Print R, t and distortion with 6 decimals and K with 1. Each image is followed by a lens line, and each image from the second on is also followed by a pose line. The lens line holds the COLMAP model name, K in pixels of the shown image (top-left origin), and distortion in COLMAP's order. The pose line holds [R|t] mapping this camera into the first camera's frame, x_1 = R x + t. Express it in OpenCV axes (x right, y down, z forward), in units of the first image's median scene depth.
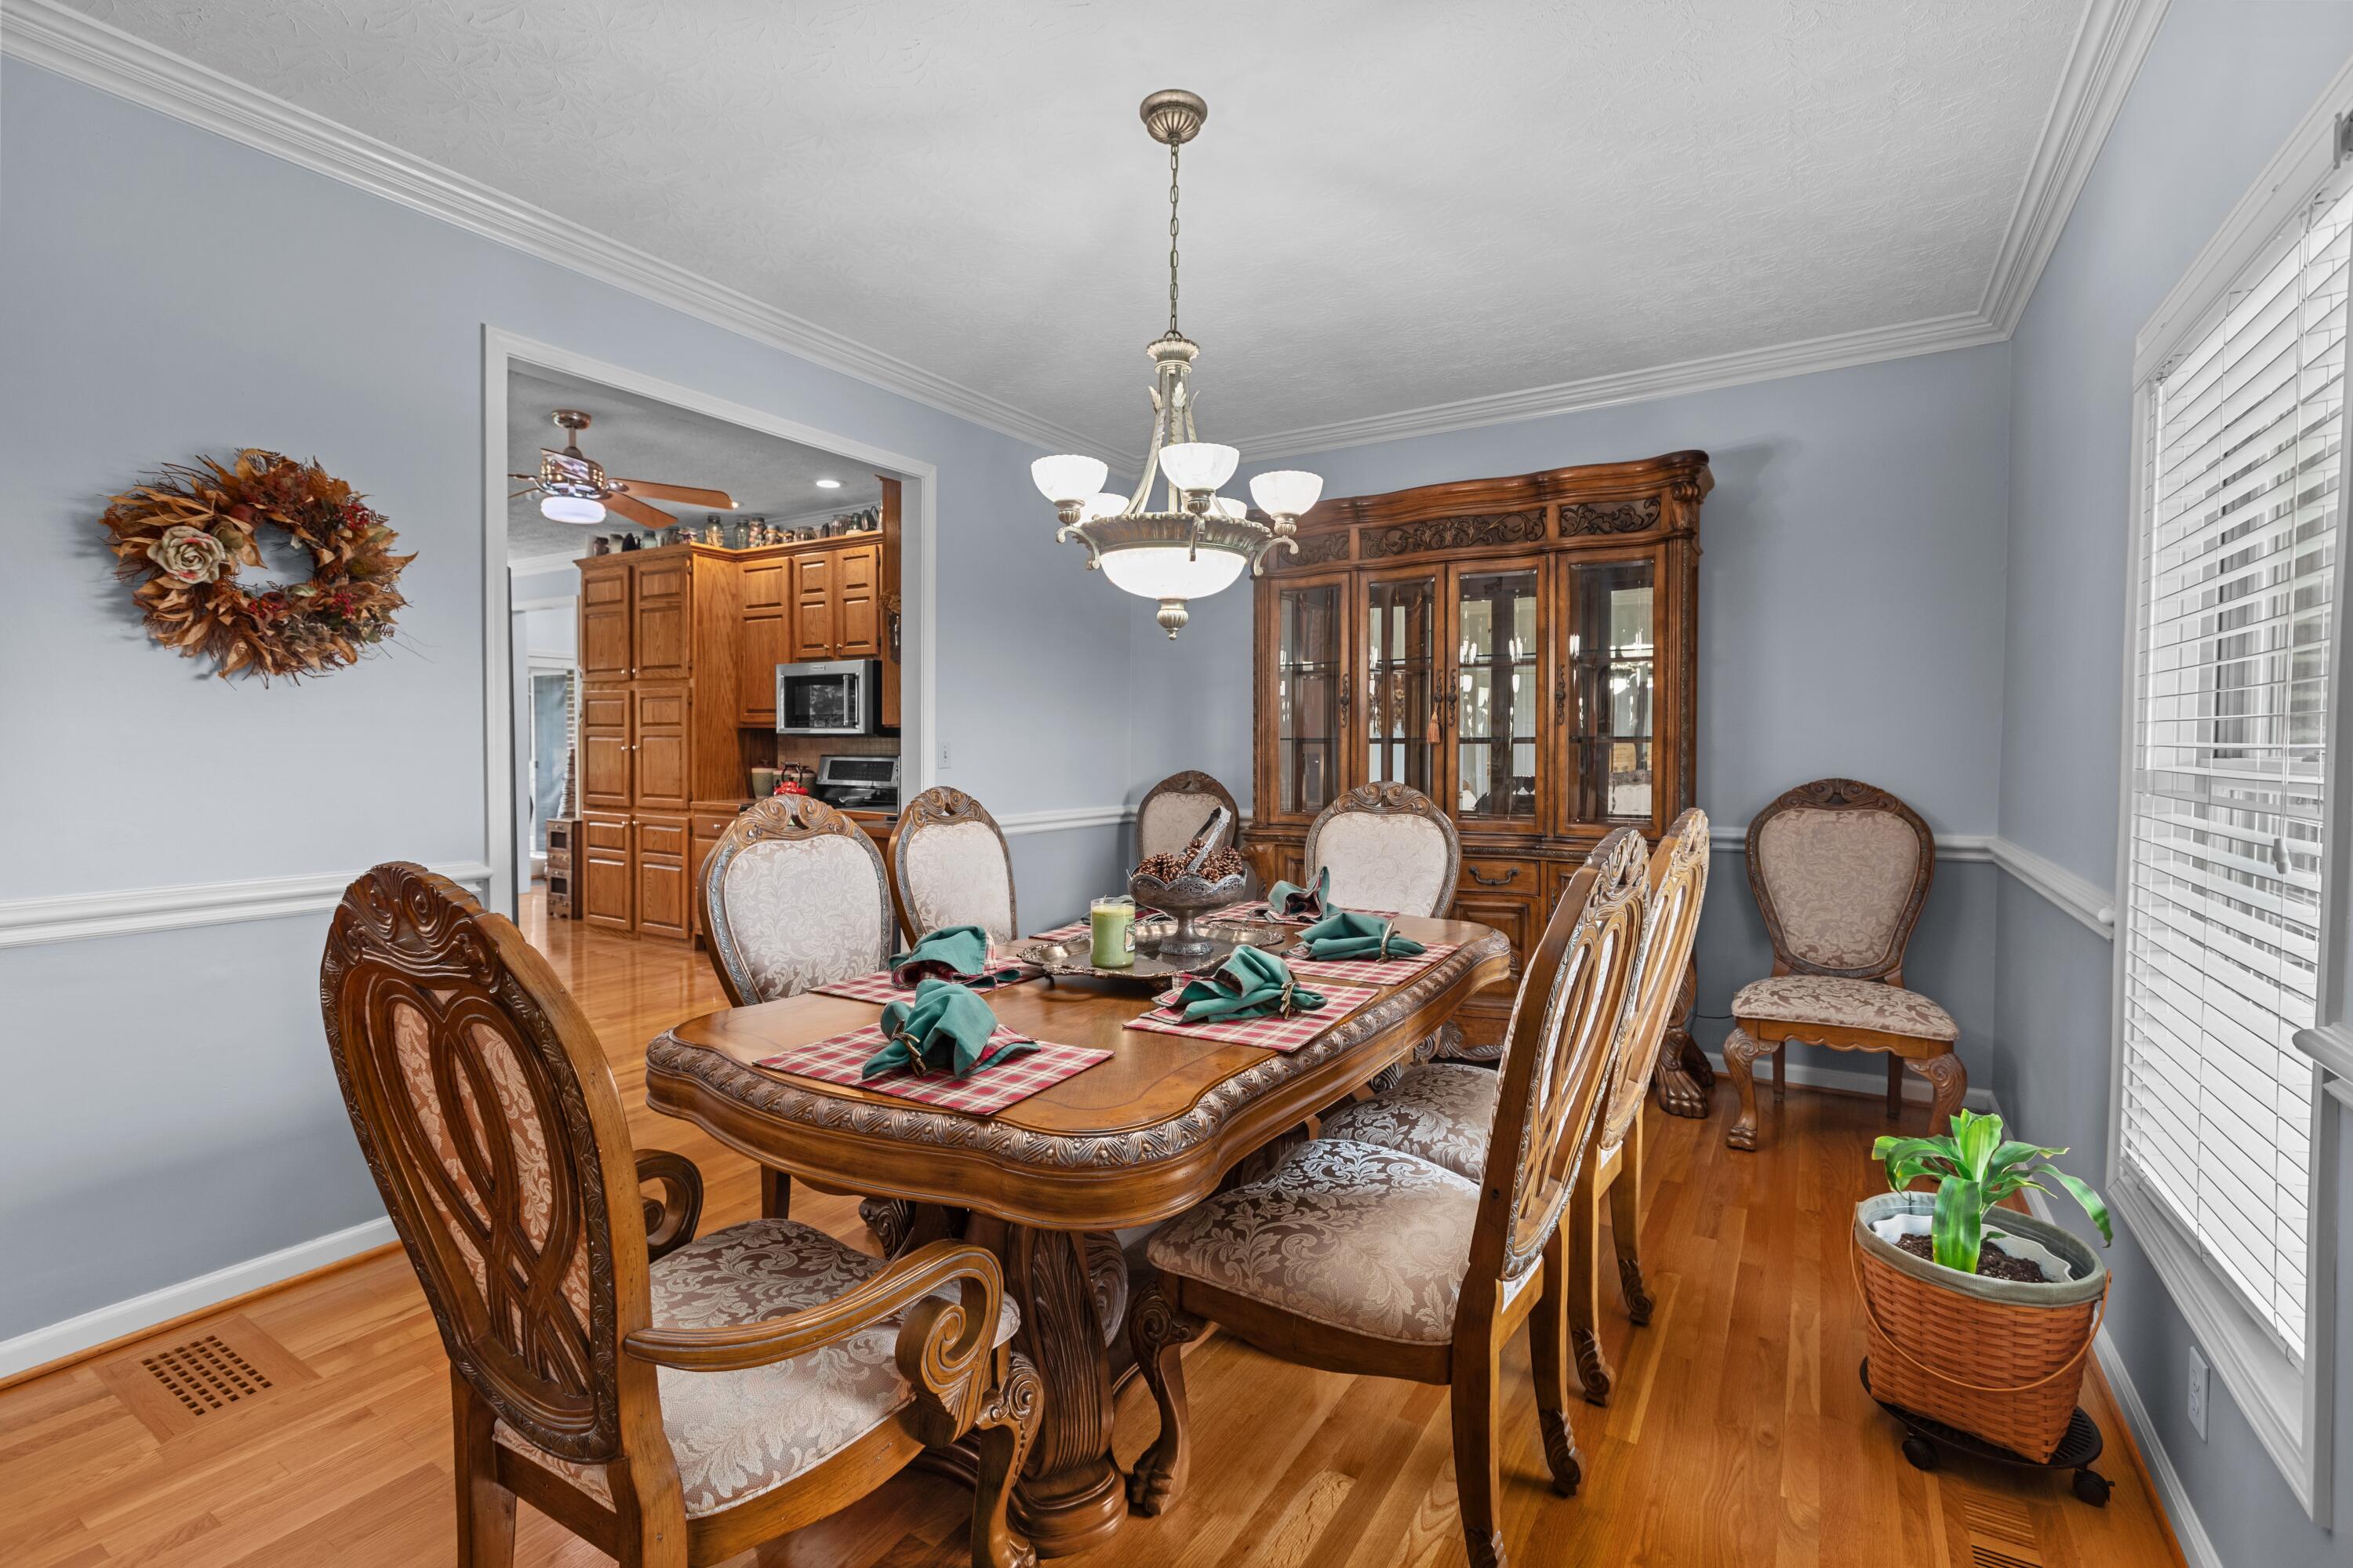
lens RADIAL K [[1053.8, 0, 1168.9], [0, 1053.8, 762.6], [0, 0, 1]] dist [-0.001487, -0.000320]
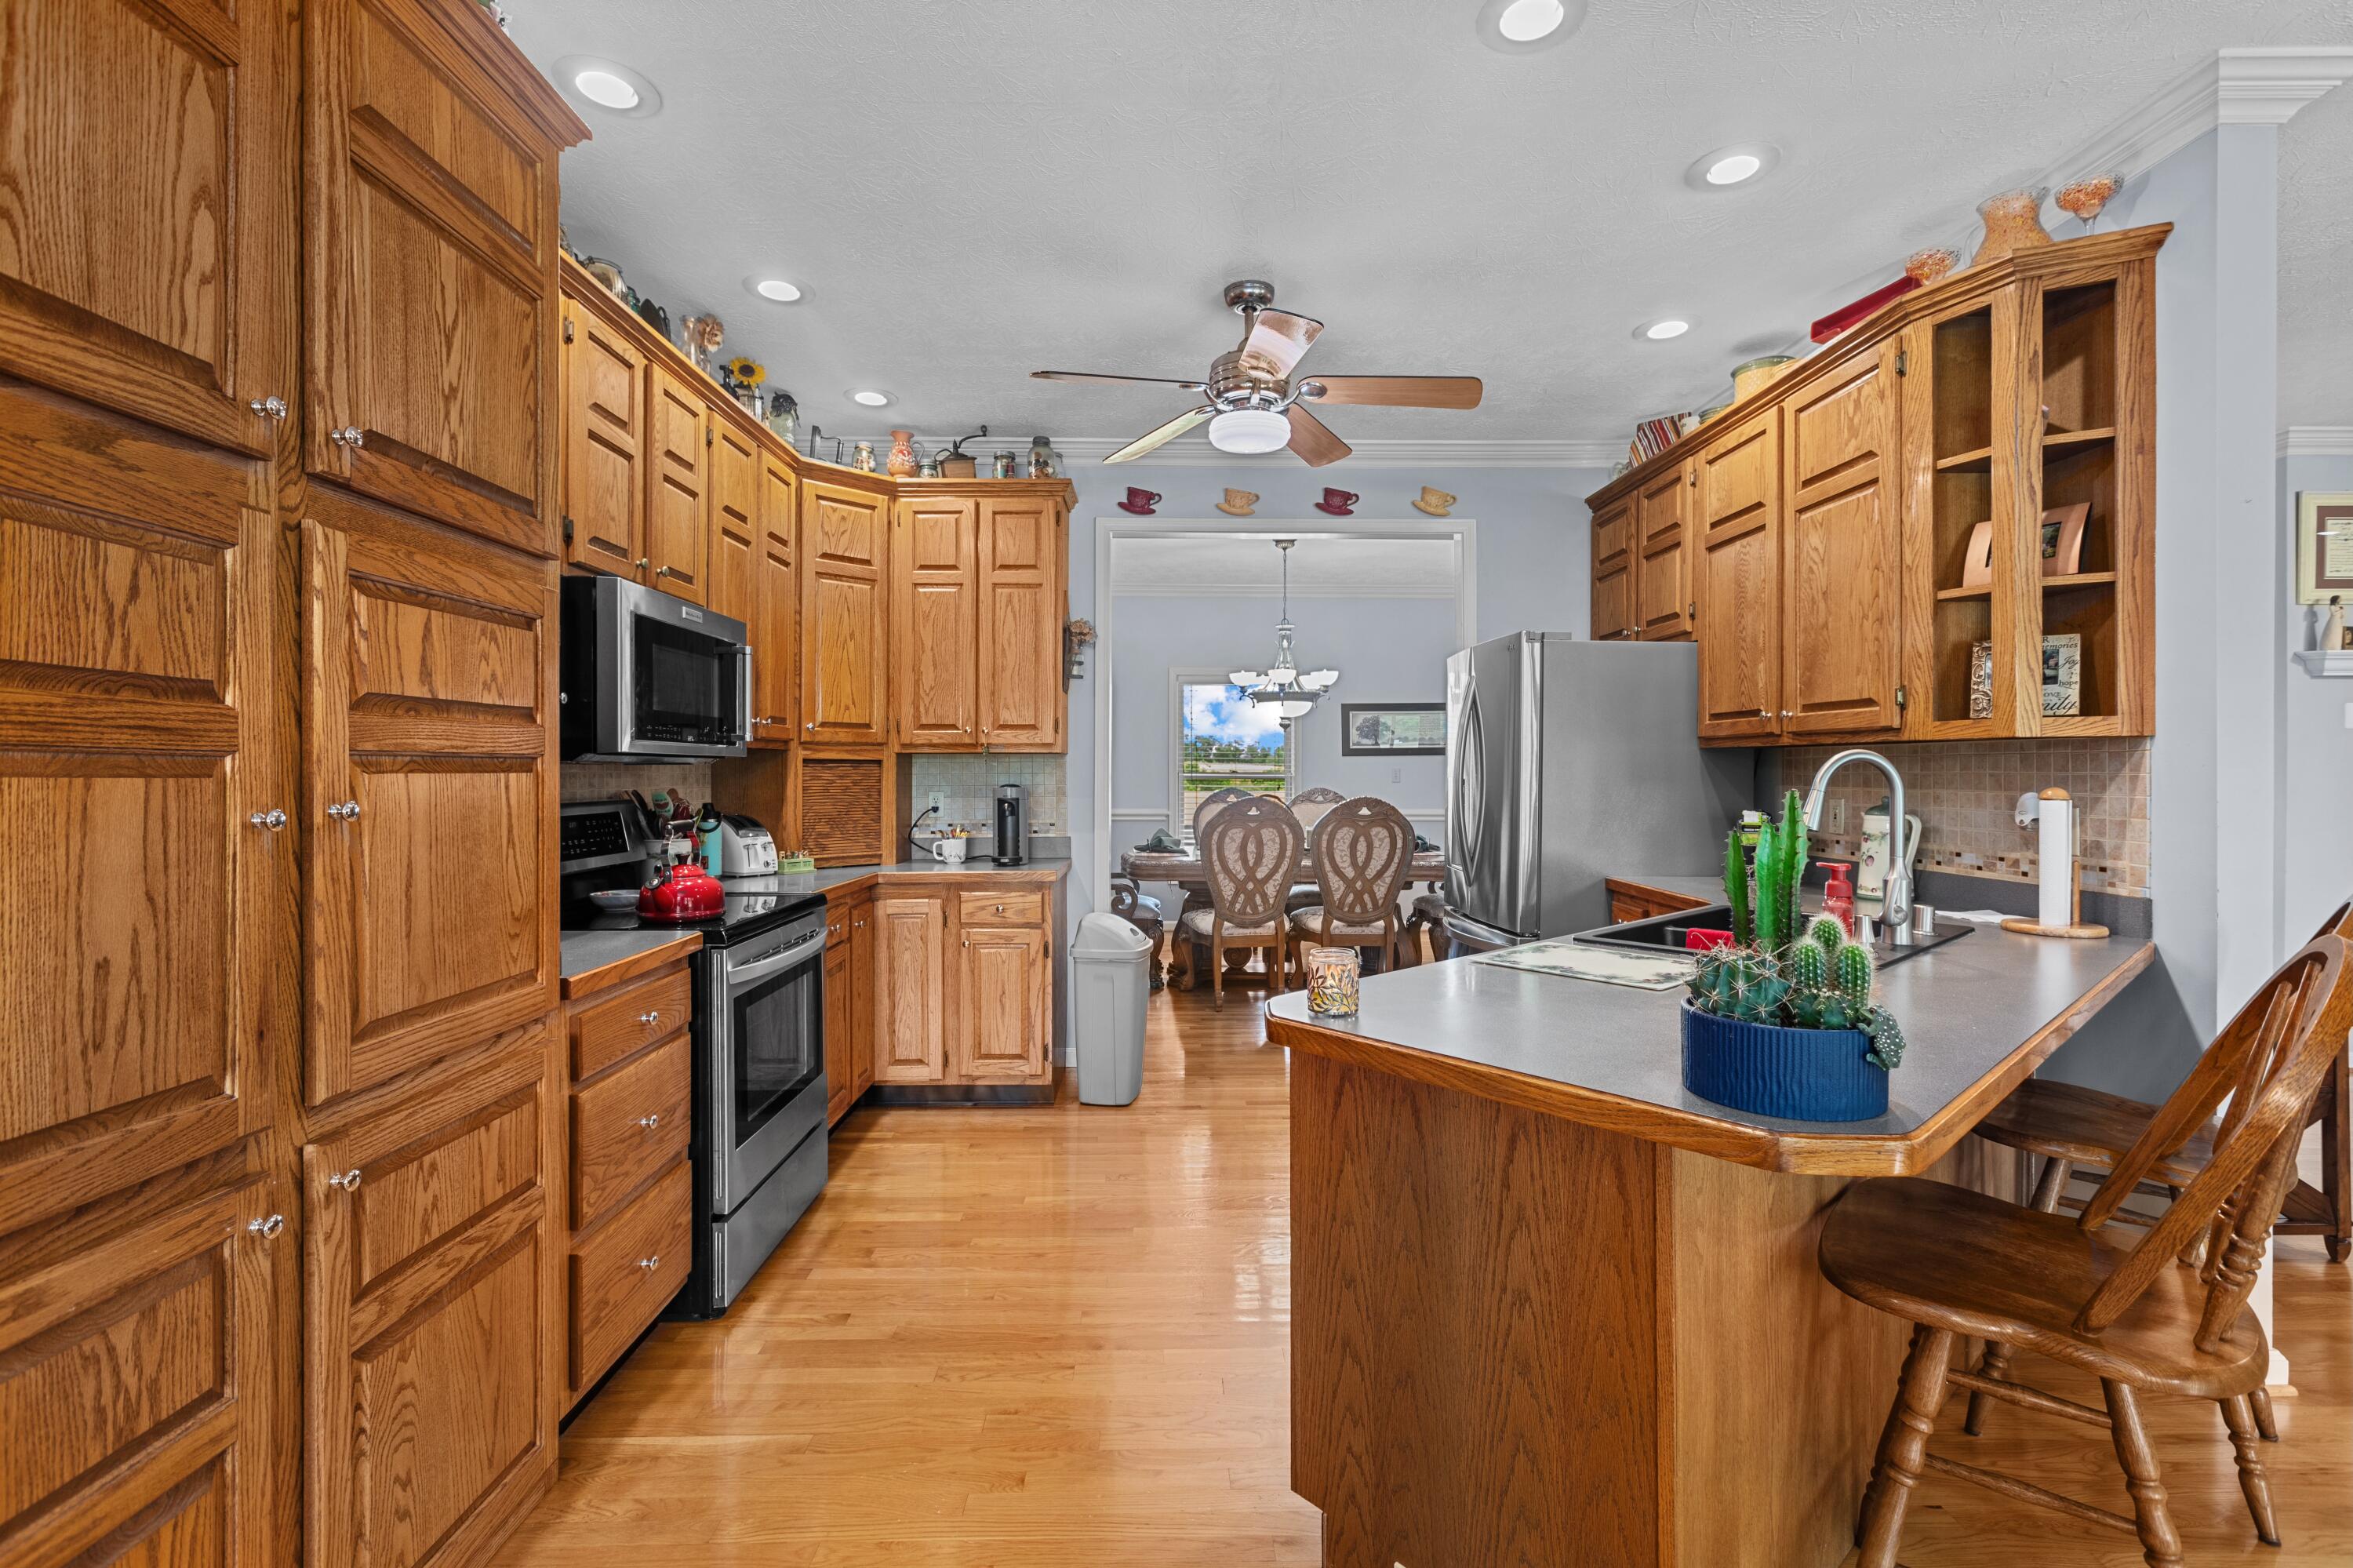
lens RADIAL K [[1053.8, 0, 1168.9], [0, 1053.8, 762.6], [0, 0, 1]] dist [-0.001487, -0.000320]
pose [[-0.533899, 0.002902, 0.845543, -0.787252], [0.013282, 0.999900, 0.004955, -0.022802], [-0.845444, 0.013876, -0.533884, 0.999642]]
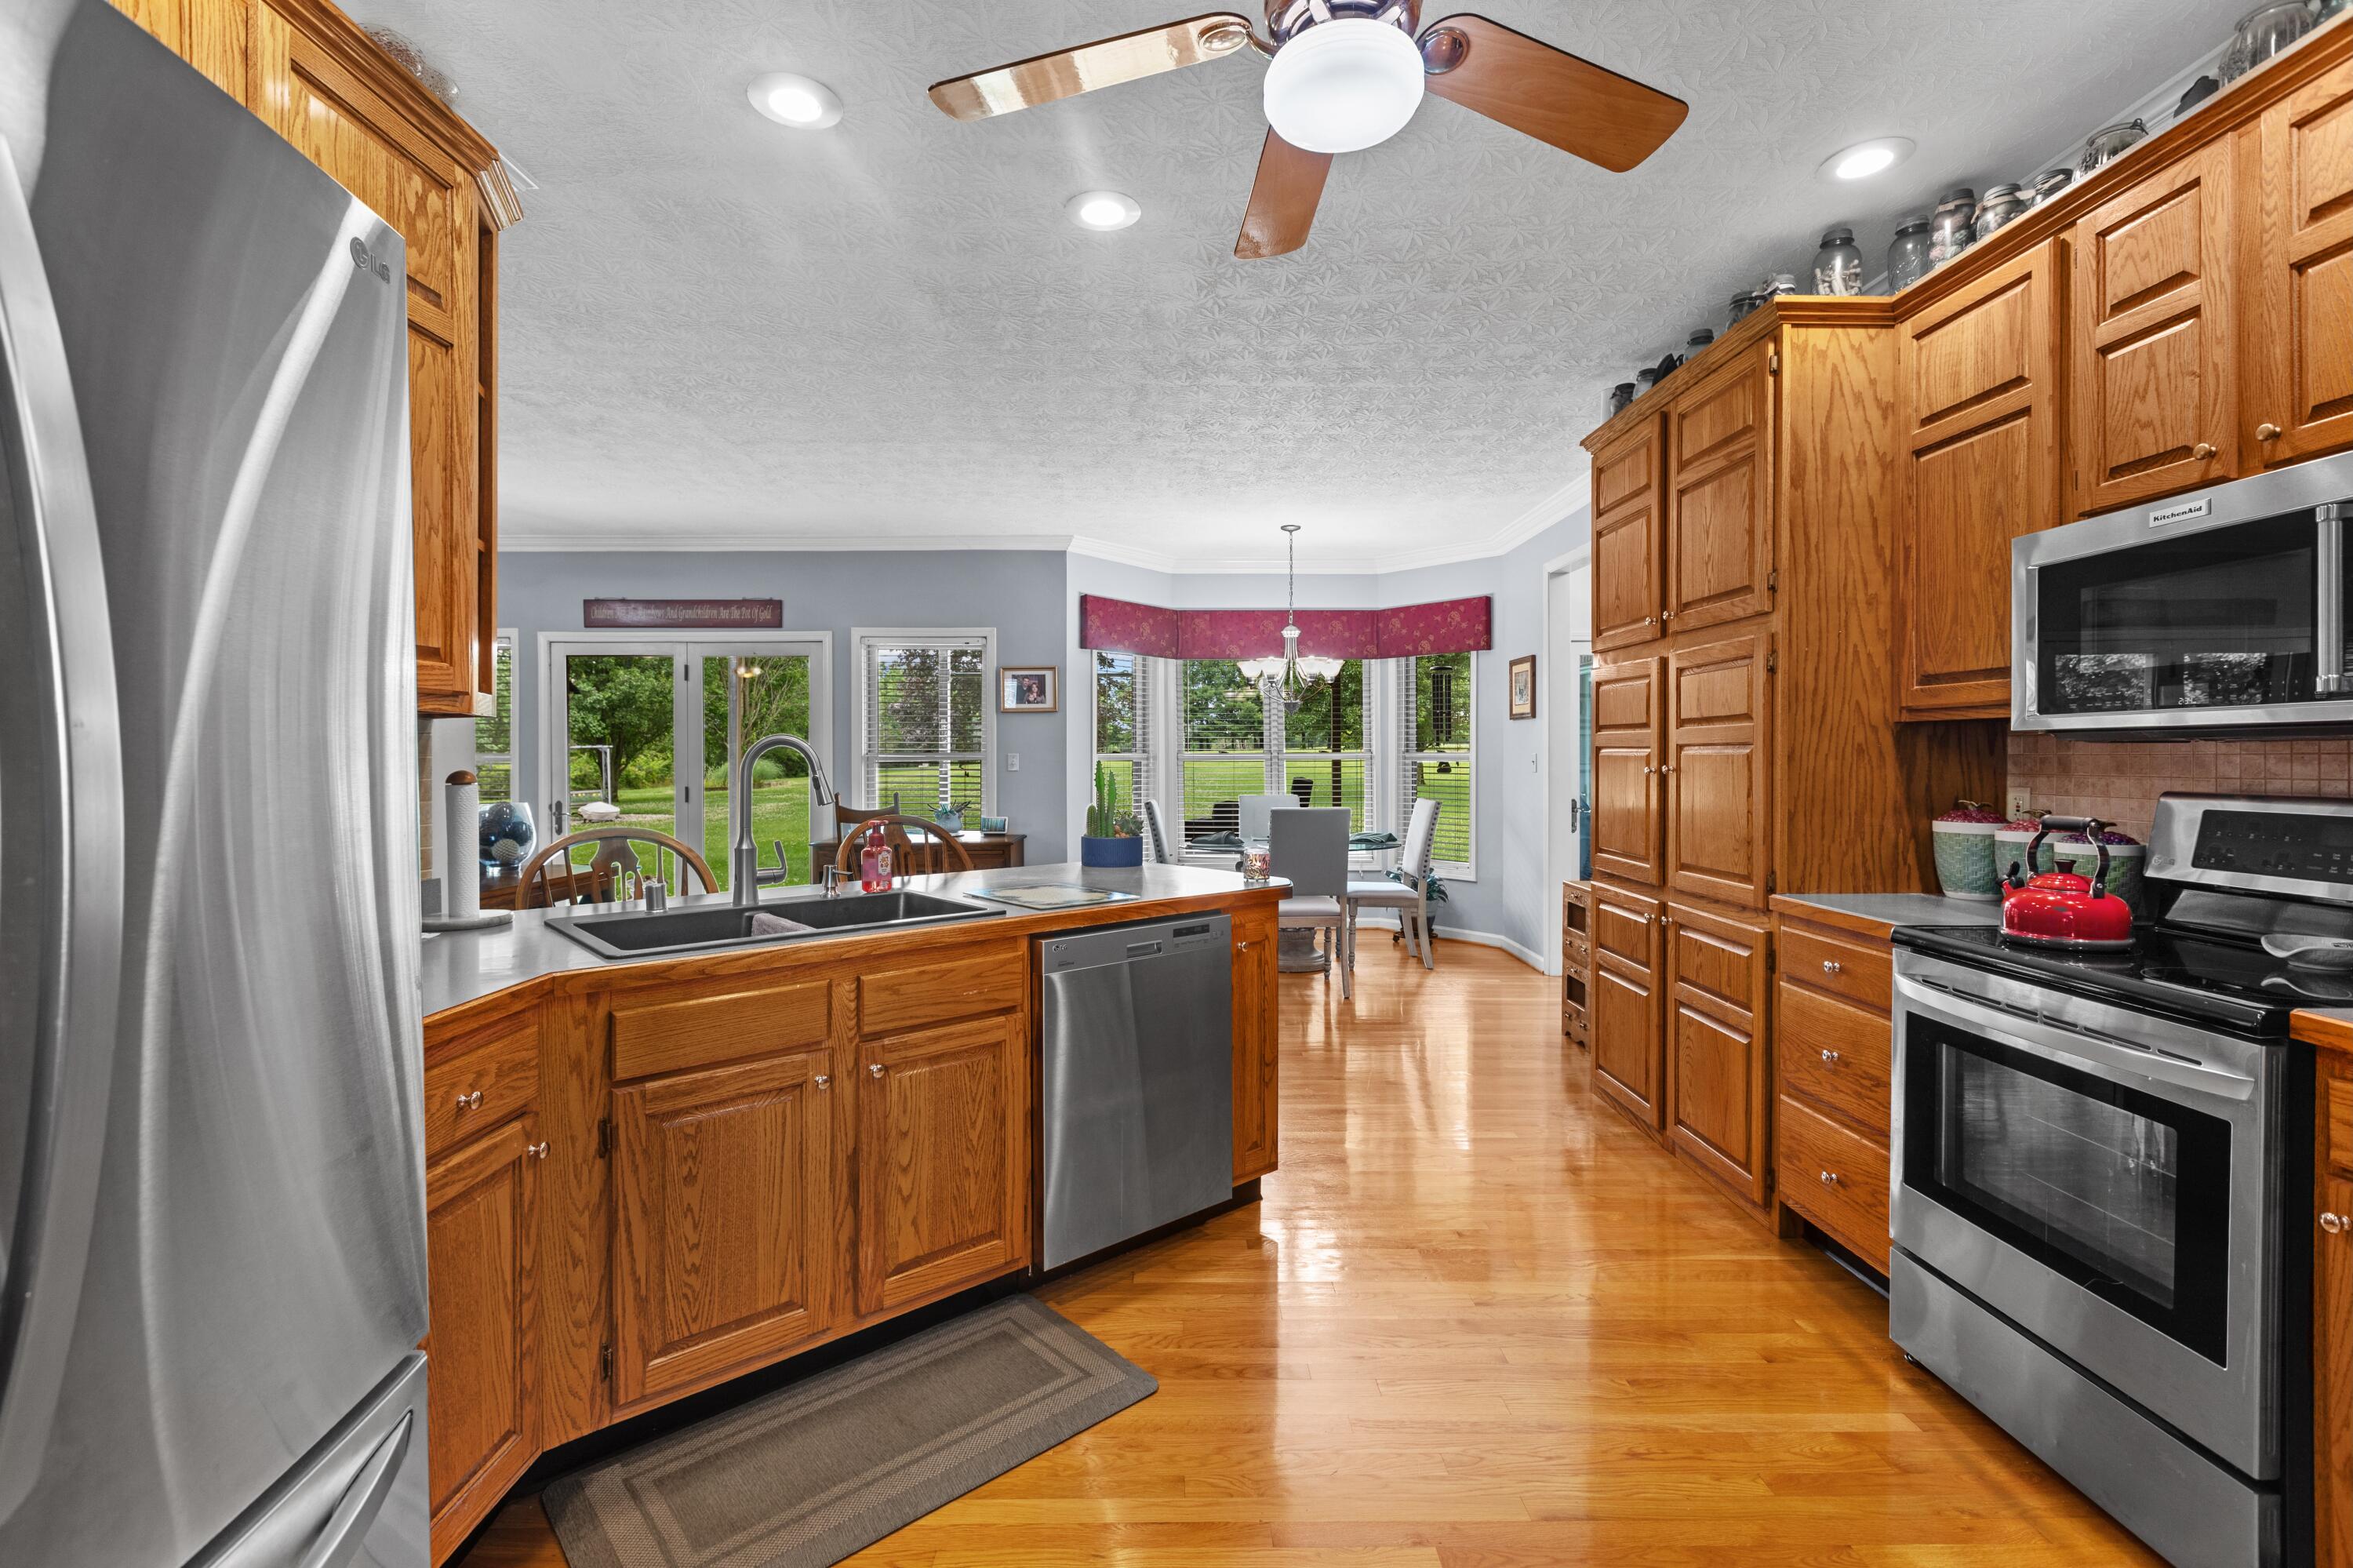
lens RADIAL K [[1053.8, 0, 1168.9], [0, 1053.8, 762.6], [0, 0, 1]] dist [-0.001487, -0.000320]
pose [[0.529129, 0.000837, -0.848541, -0.211805], [-0.012417, 0.999900, -0.006757, -0.011091], [0.848450, 0.014112, 0.529087, 0.546412]]
